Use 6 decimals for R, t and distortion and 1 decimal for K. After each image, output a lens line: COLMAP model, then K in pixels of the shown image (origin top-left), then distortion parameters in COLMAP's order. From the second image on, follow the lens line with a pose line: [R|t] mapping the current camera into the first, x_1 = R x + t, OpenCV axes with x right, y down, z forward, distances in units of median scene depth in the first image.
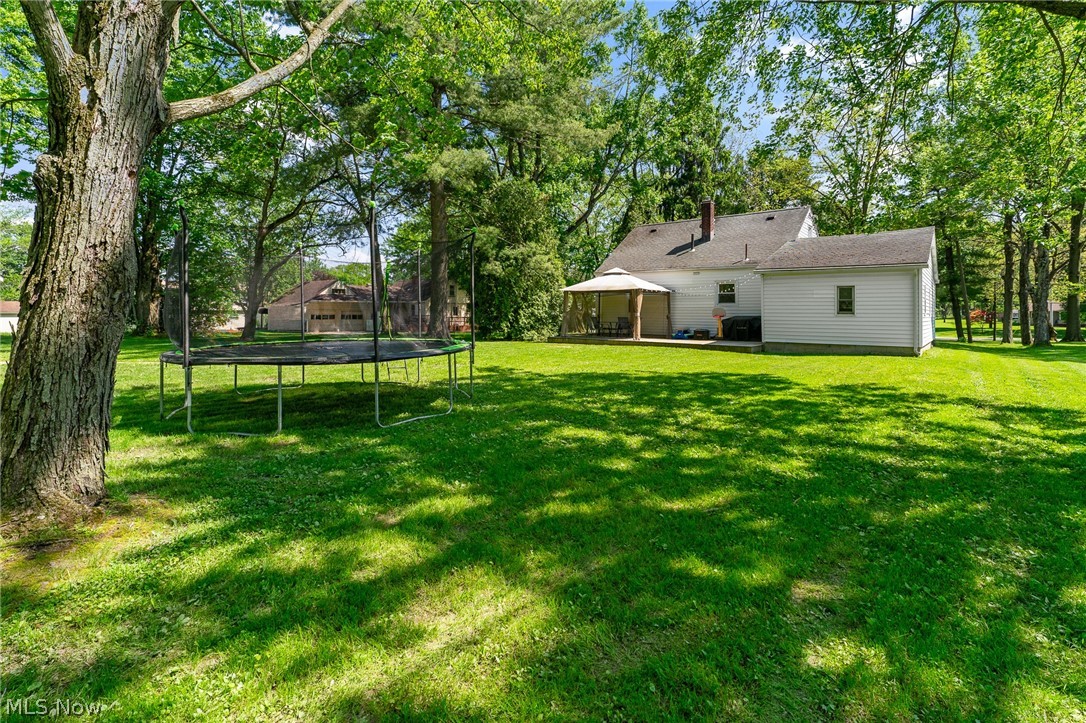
lens RADIAL K [[484.7, 0, 541.4], [0, 484.7, 368.8], [0, 0, 1]] dist [0.000828, 0.000298]
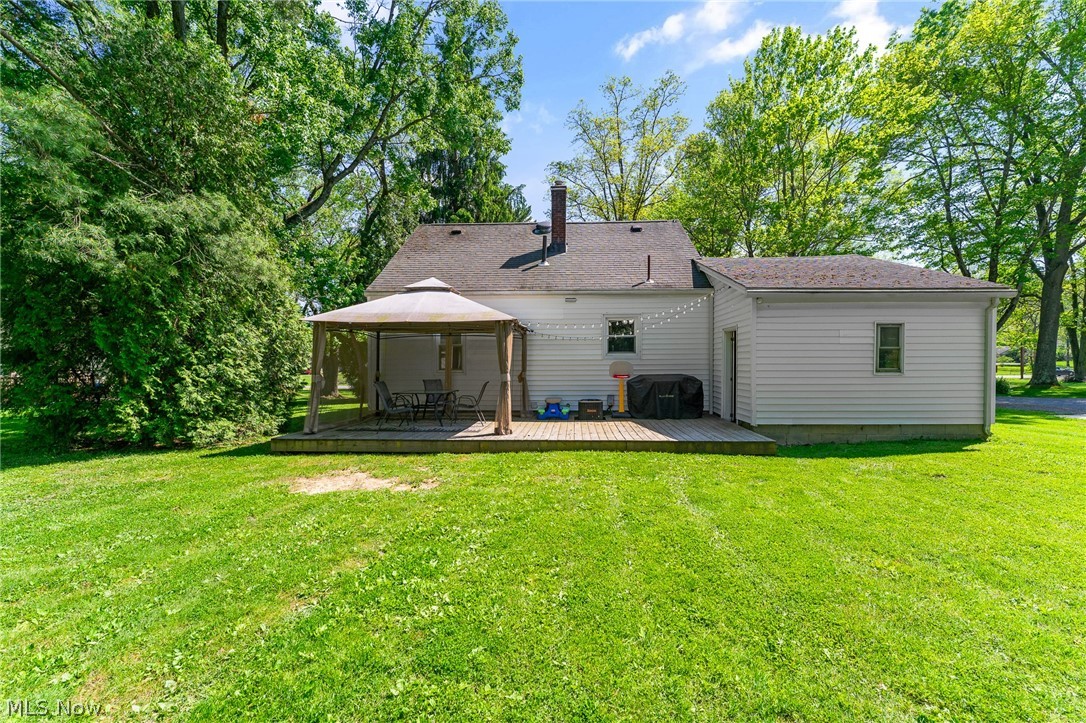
lens RADIAL K [[484.7, 0, 541.4], [0, 484.7, 368.8], [0, 0, 1]] dist [0.000828, 0.000298]
pose [[0.821073, -0.015194, 0.570621, -0.029929], [0.073757, 0.994090, -0.079660, -0.071849], [-0.566038, 0.107495, 0.817340, 0.541085]]
